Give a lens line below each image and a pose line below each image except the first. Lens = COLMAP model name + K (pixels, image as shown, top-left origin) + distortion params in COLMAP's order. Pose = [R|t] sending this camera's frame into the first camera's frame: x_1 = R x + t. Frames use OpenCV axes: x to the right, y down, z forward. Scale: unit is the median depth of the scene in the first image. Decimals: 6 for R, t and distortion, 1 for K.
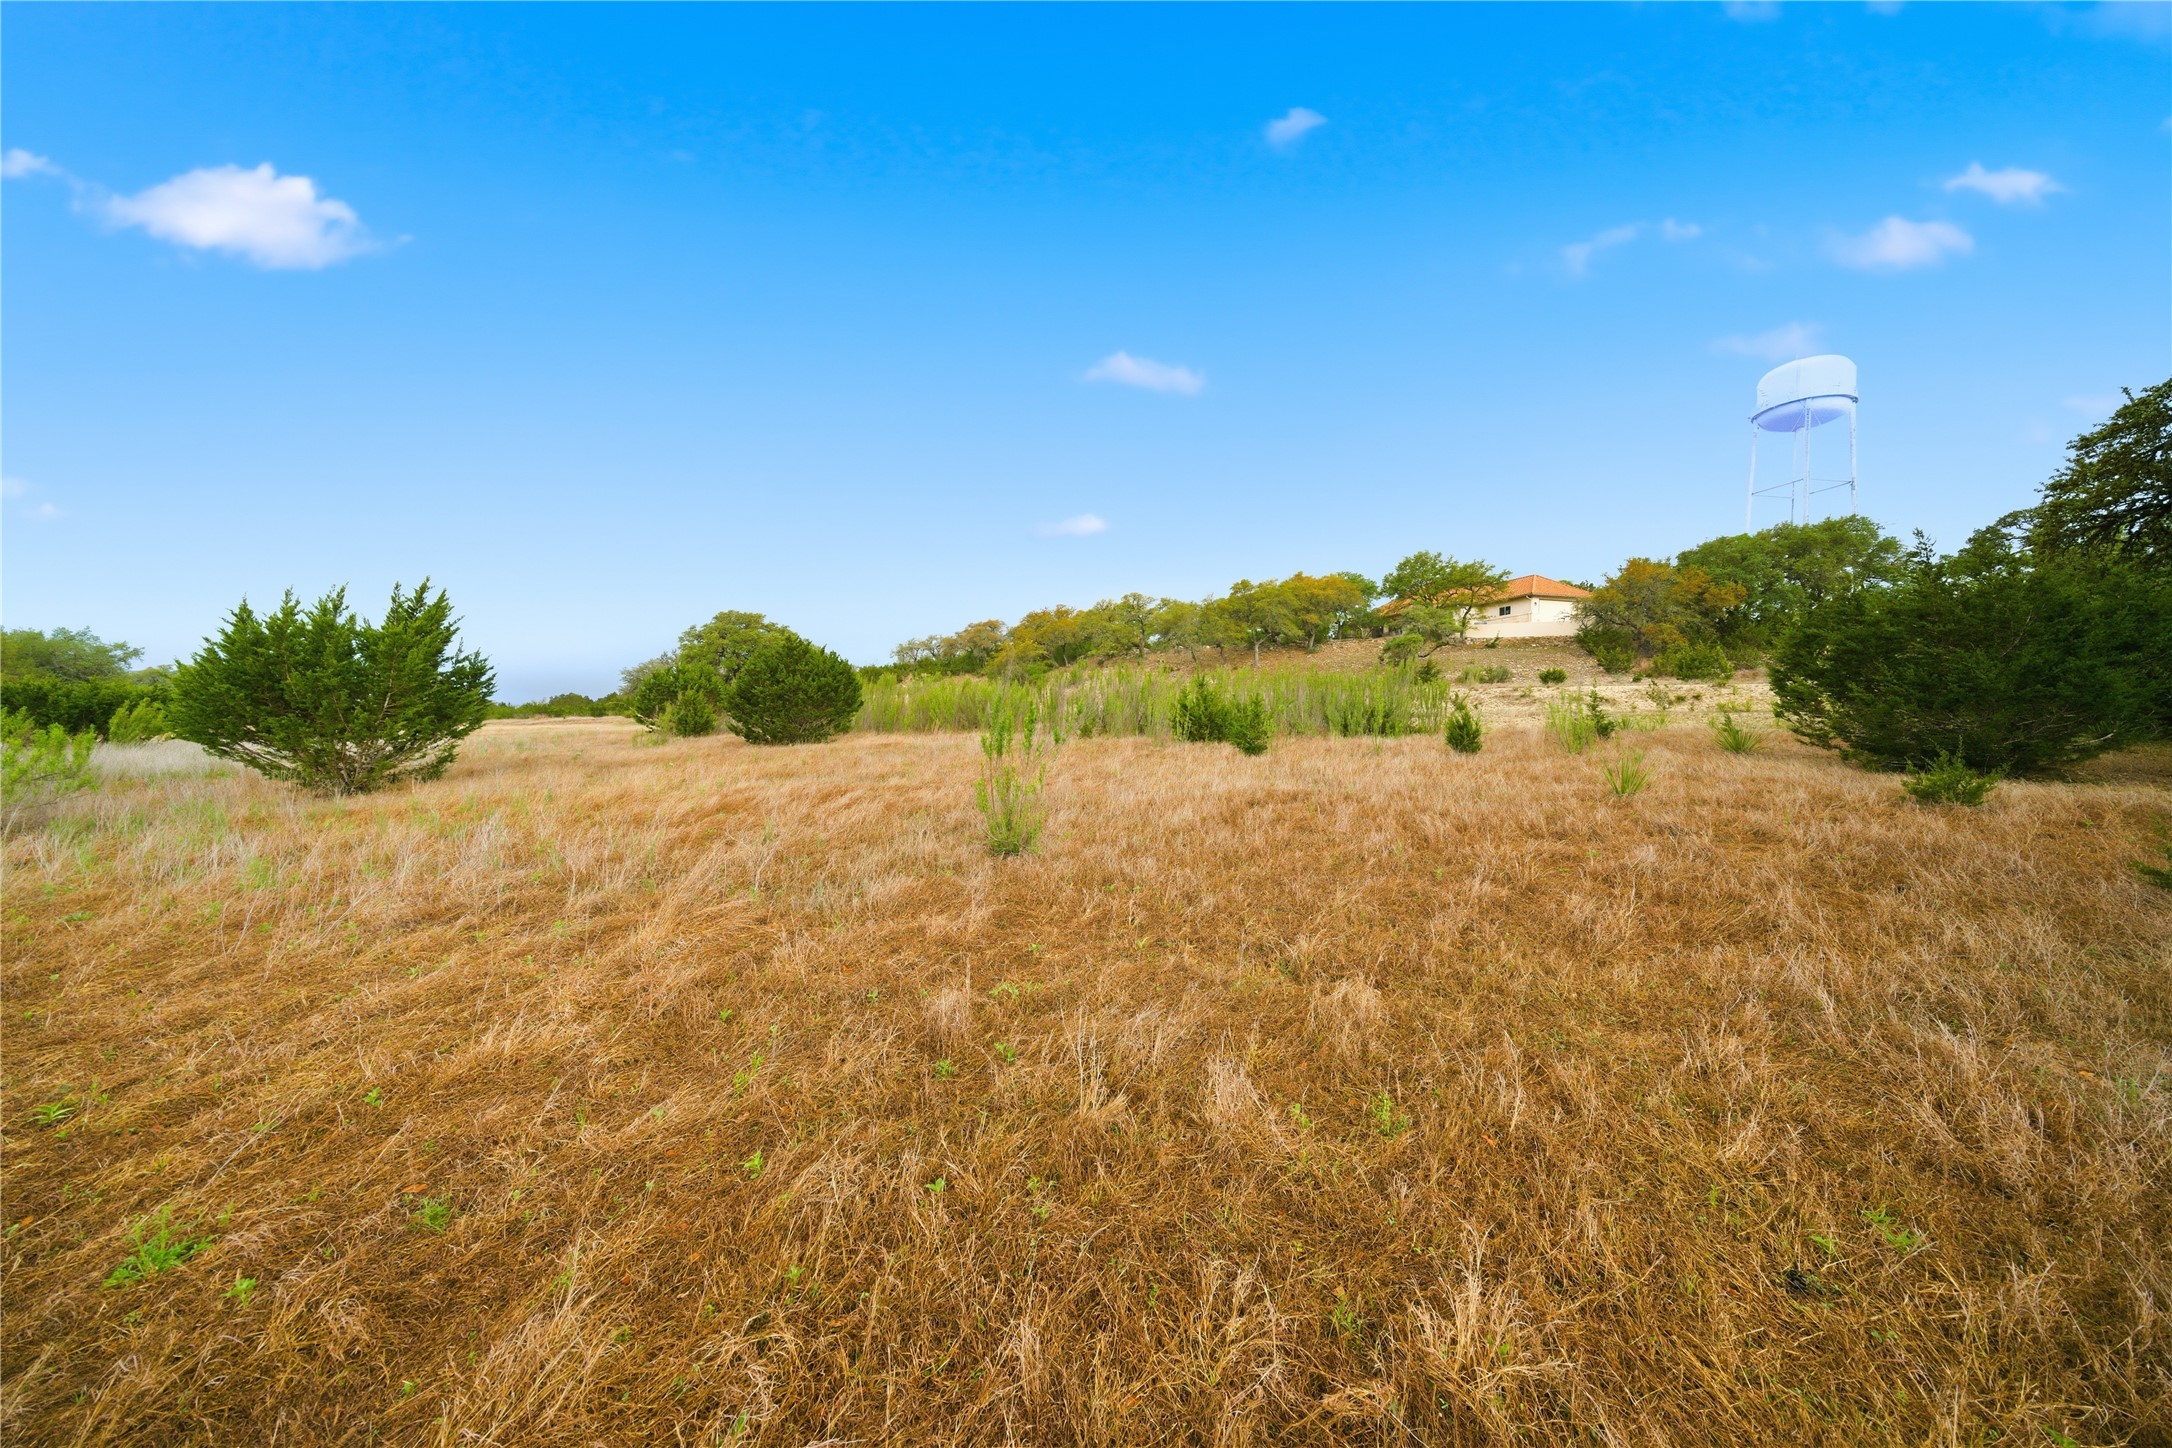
lens RADIAL K [[748.7, 0, 1086.0], [0, 748.7, 724.0], [0, 0, 1]] dist [0.000107, 0.000103]
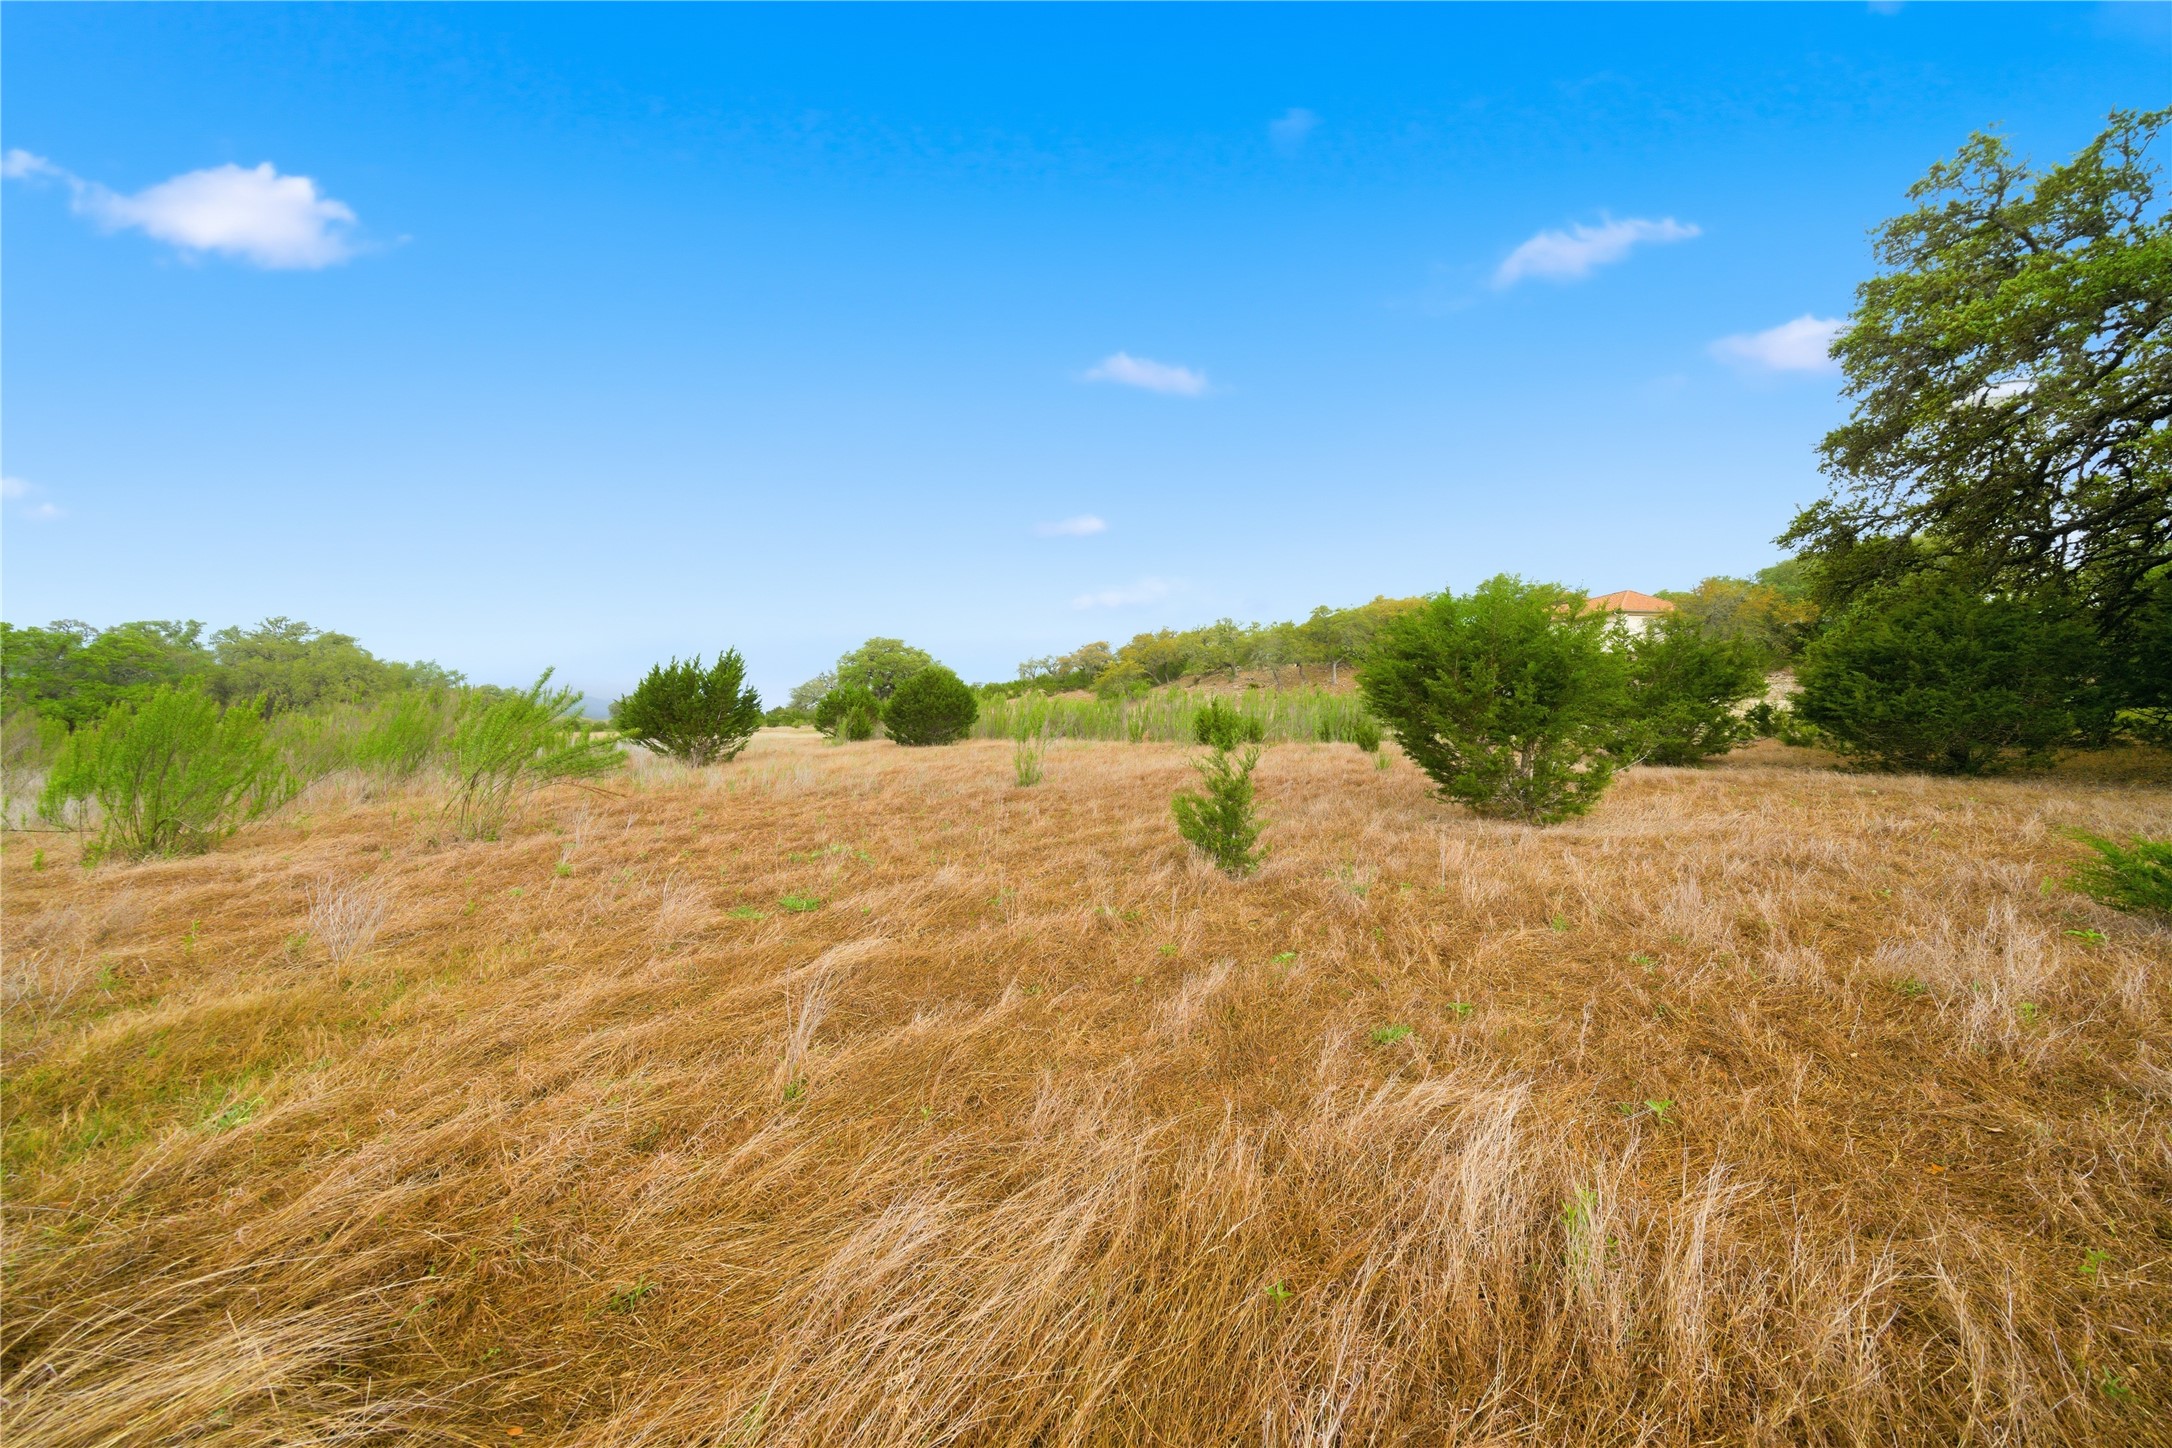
lens RADIAL K [[748.7, 0, 1086.0], [0, 748.7, 724.0], [0, 0, 1]] dist [0.000107, 0.000103]
pose [[0.986799, 0.004829, -0.161877, 0.047893], [-0.007887, 0.999802, -0.018256, 0.003685], [0.161757, 0.019292, 0.986642, -0.127976]]
